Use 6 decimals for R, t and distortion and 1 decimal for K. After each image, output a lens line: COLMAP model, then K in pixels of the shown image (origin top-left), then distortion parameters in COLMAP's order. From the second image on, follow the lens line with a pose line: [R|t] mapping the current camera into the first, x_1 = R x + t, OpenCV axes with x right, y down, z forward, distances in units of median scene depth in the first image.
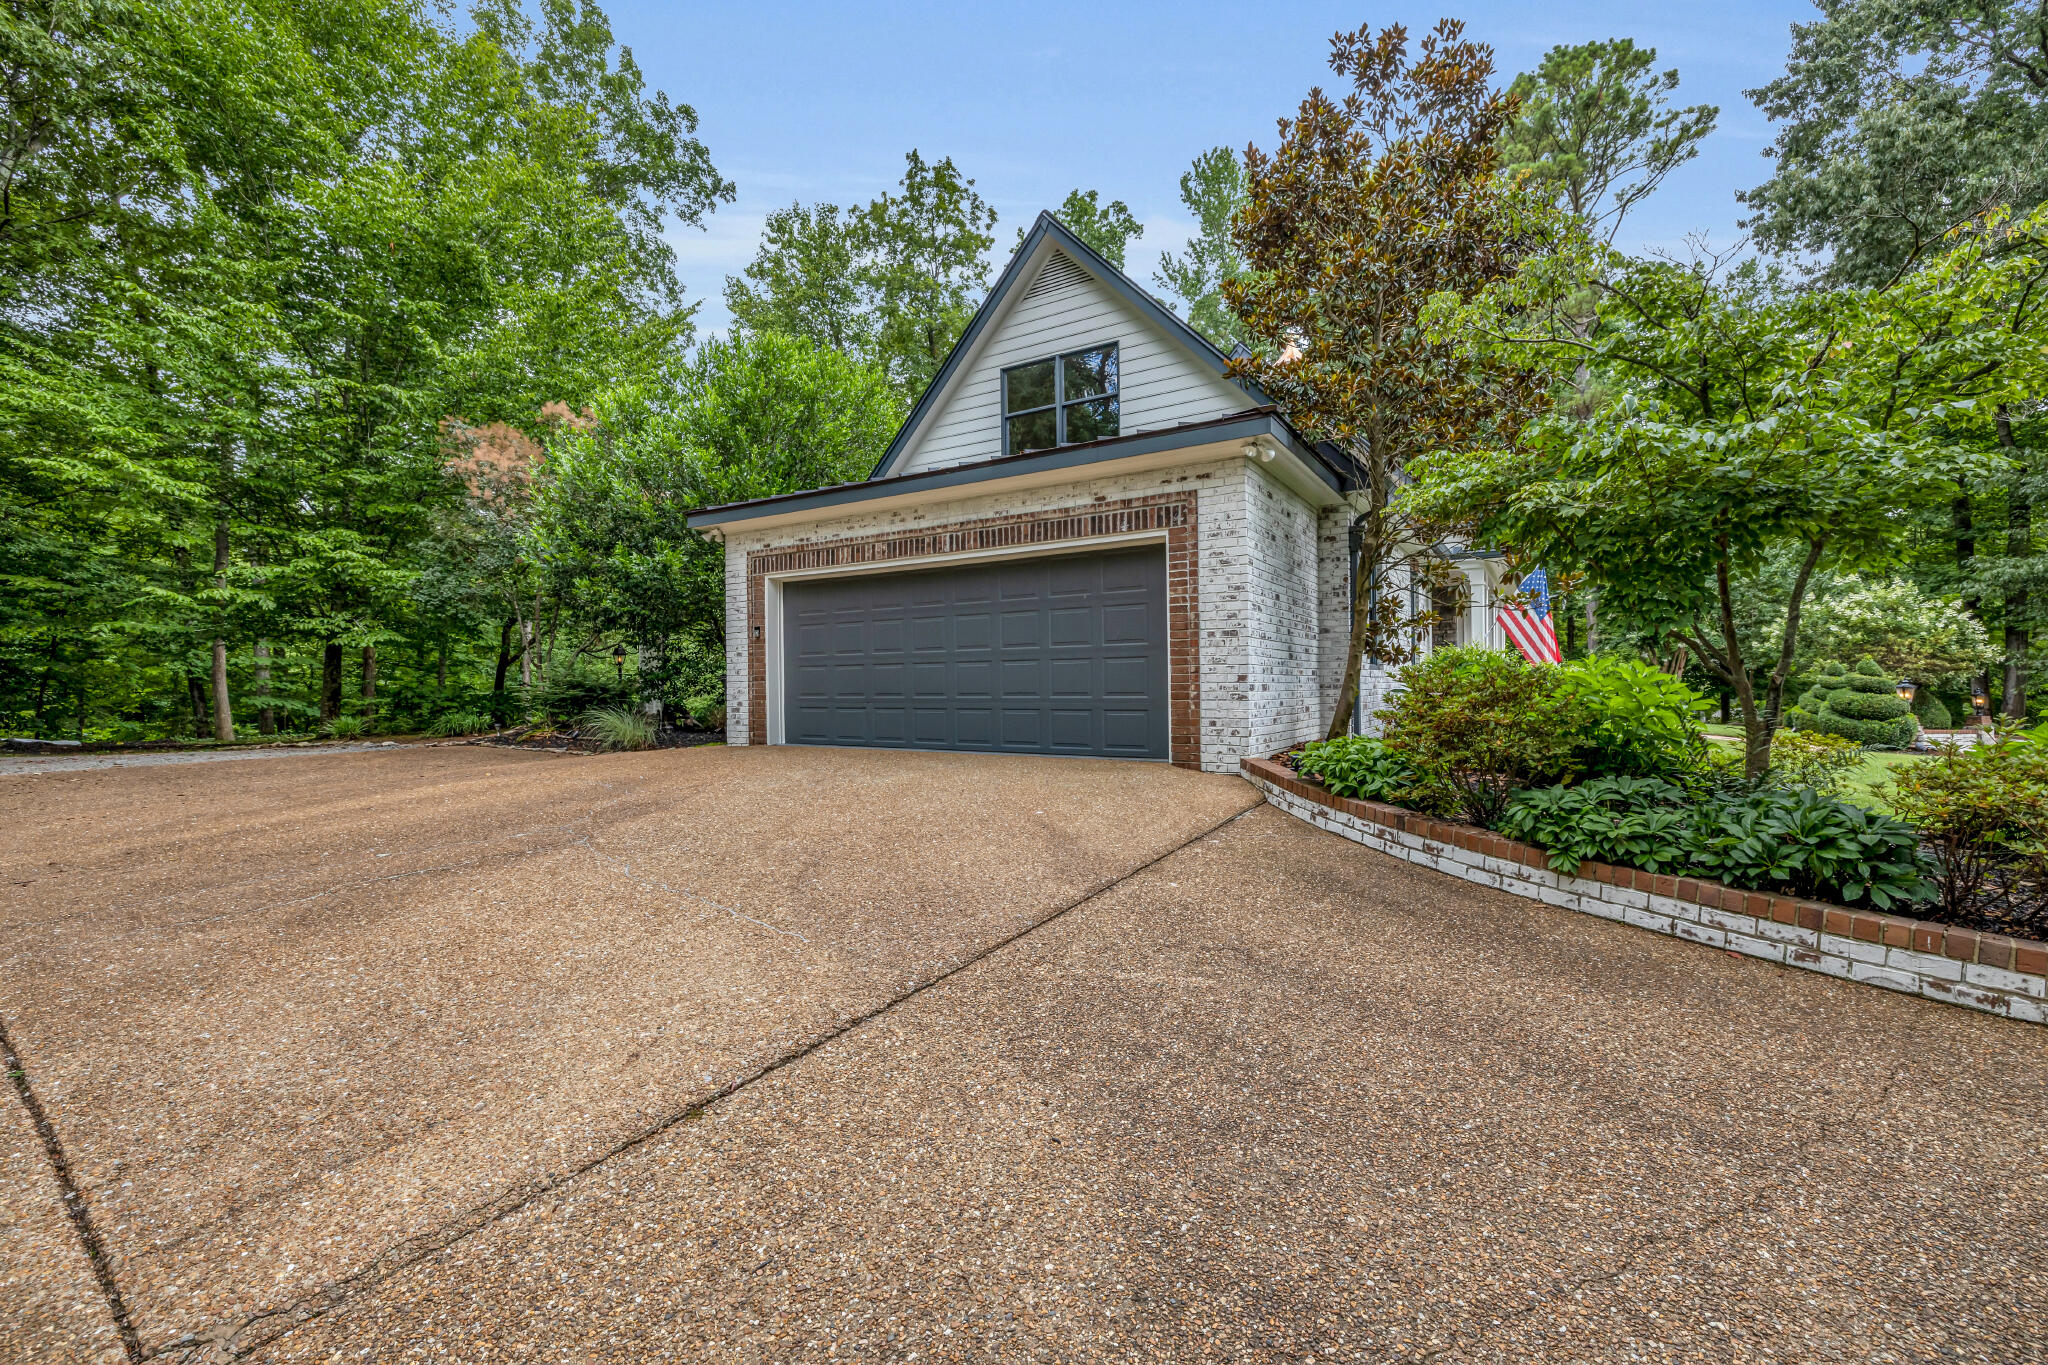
lens RADIAL K [[850.2, 0, 1024.0], [0, 850.2, 682.5], [0, 0, 1]] dist [0.001737, -0.000192]
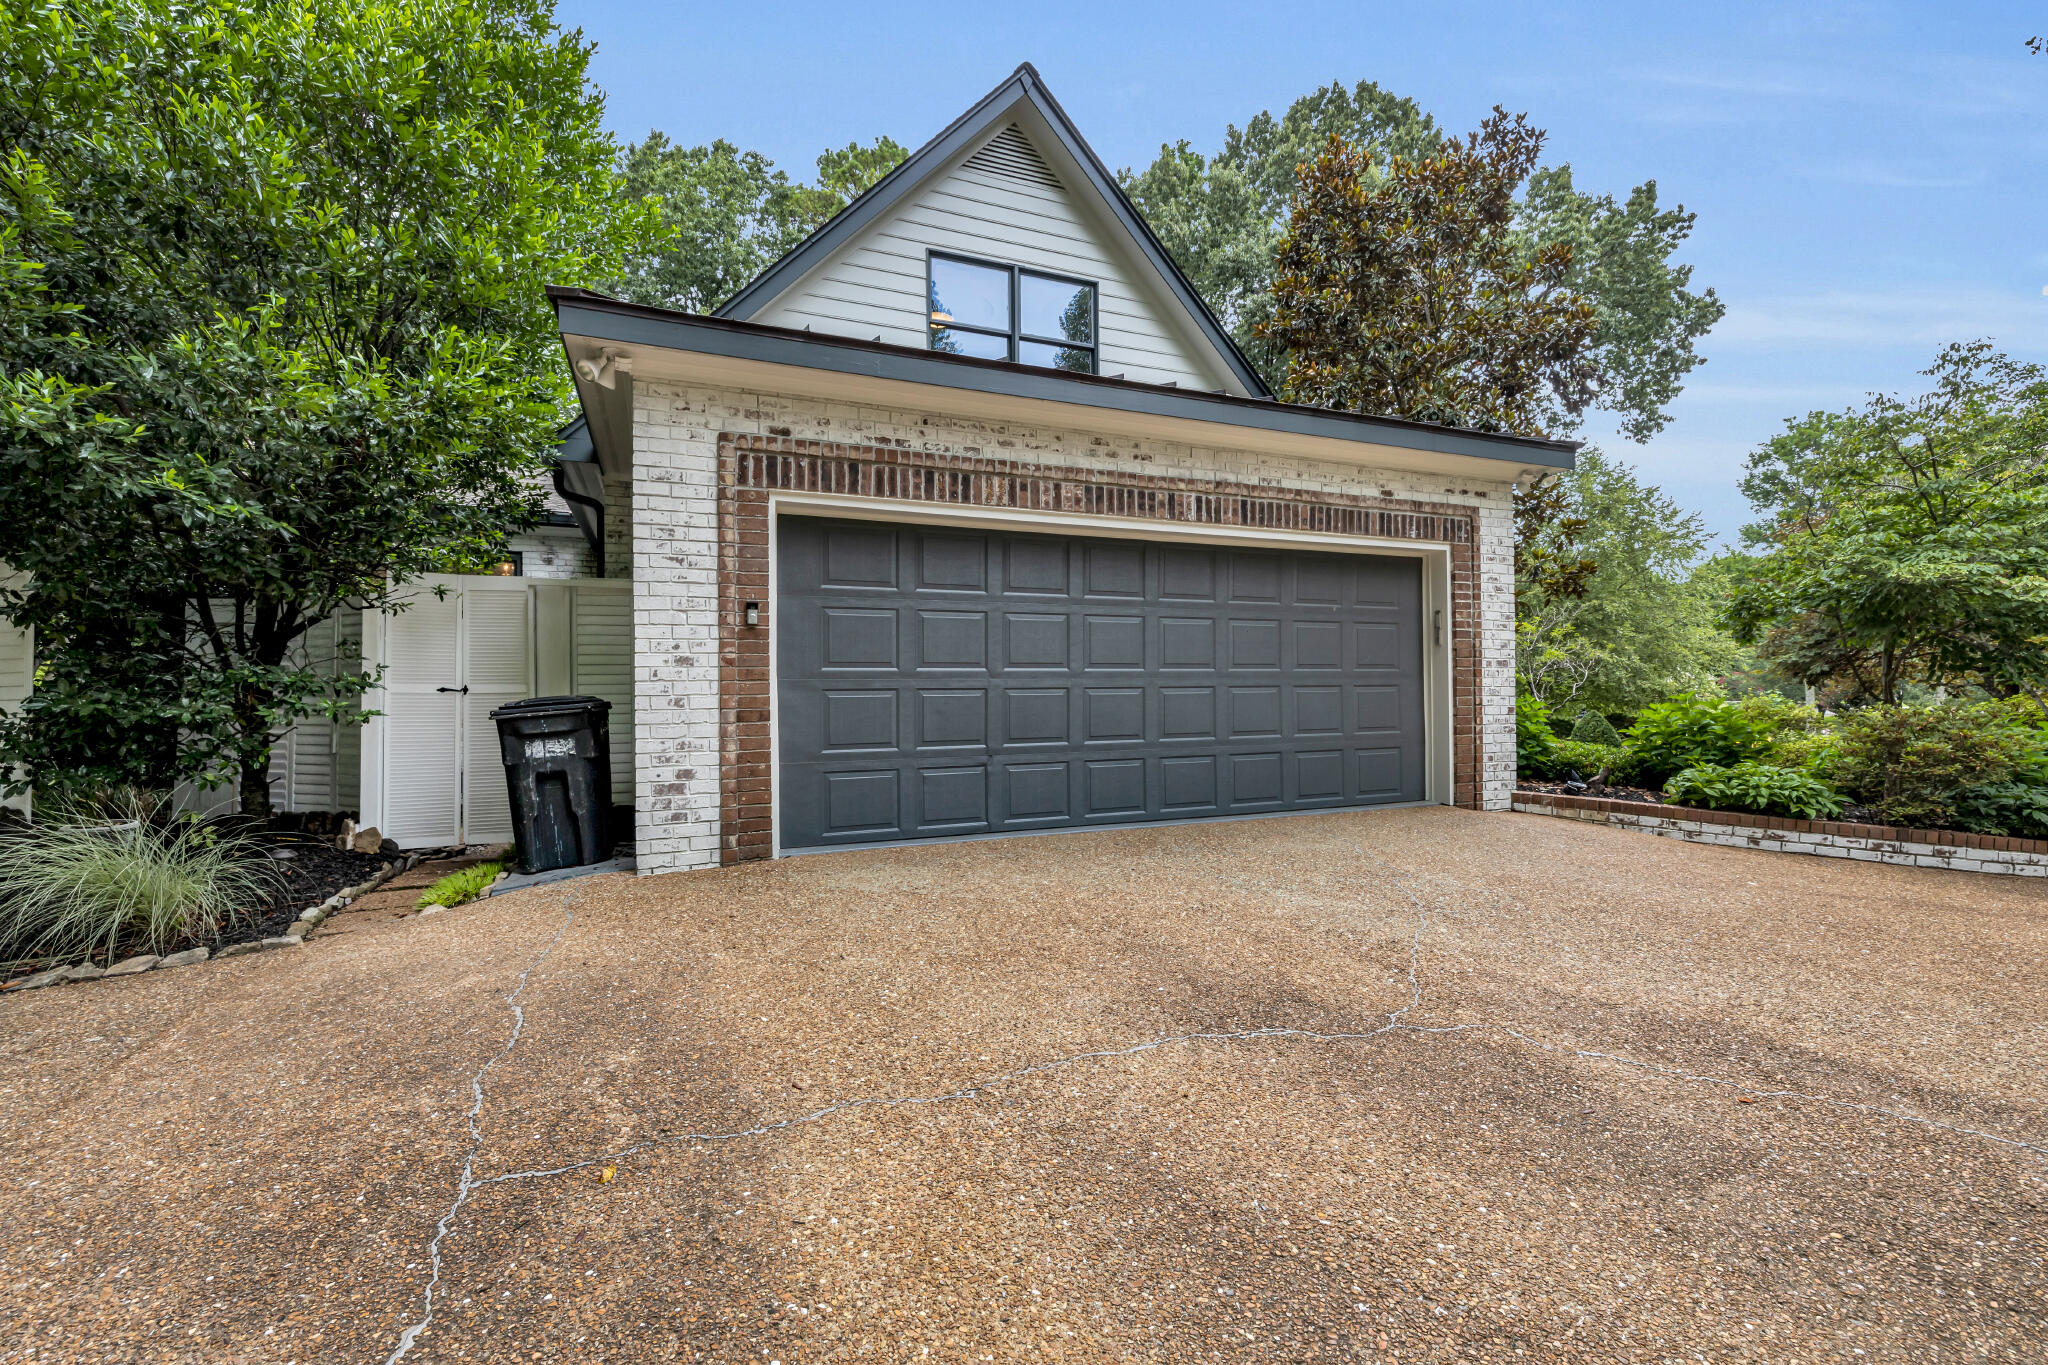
lens RADIAL K [[850.2, 0, 1024.0], [0, 850.2, 682.5], [0, 0, 1]] dist [0.001737, -0.000192]
pose [[0.582971, 0.009890, 0.812433, -0.758297], [-0.001005, 0.999934, -0.011451, -0.022183], [-0.812493, 0.005860, 0.582942, 0.780964]]
